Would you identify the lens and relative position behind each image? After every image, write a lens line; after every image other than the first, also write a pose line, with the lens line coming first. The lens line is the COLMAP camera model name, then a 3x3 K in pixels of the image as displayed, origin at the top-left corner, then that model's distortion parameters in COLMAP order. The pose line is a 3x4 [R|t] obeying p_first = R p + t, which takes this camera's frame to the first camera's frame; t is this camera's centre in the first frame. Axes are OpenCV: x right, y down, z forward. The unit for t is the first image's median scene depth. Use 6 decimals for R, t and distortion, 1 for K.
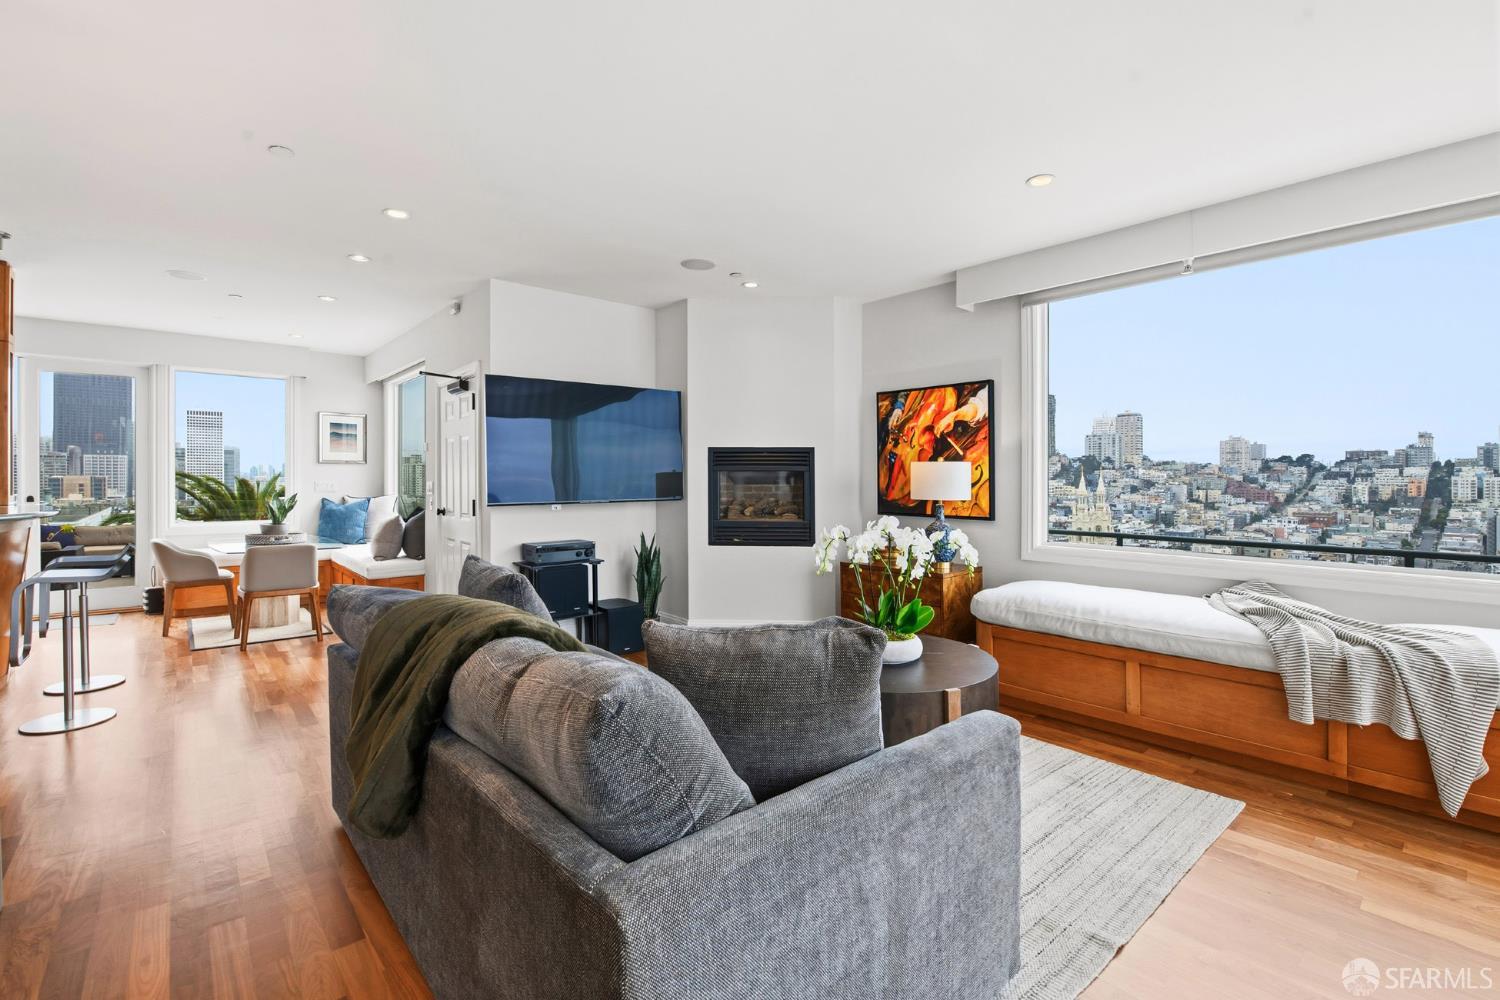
lens RADIAL K [[662.7, 0, 752.6], [0, 662.7, 480.7], [0, 0, 1]] dist [-0.014586, -0.000243]
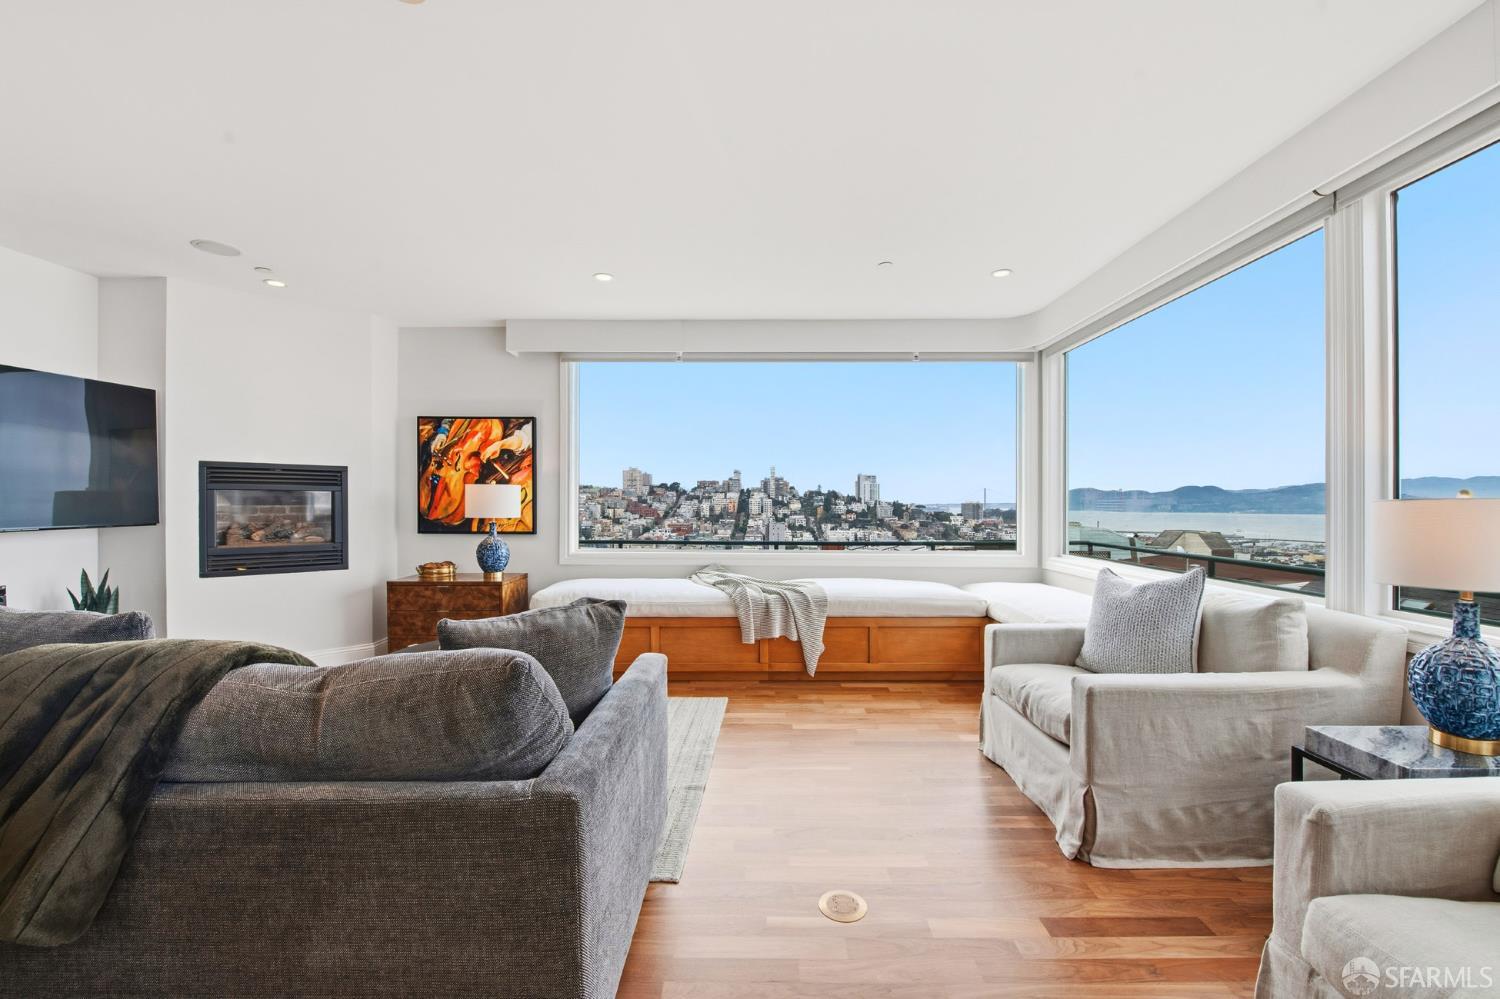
lens RADIAL K [[607.8, 0, 761.0], [0, 607.8, 505.6], [0, 0, 1]] dist [-0.004346, -0.001024]
pose [[0.668159, -0.005222, 0.744000, -0.185233], [0.000369, 0.999978, 0.006688, 0.000957], [-0.744018, -0.004194, 0.668146, -0.043568]]
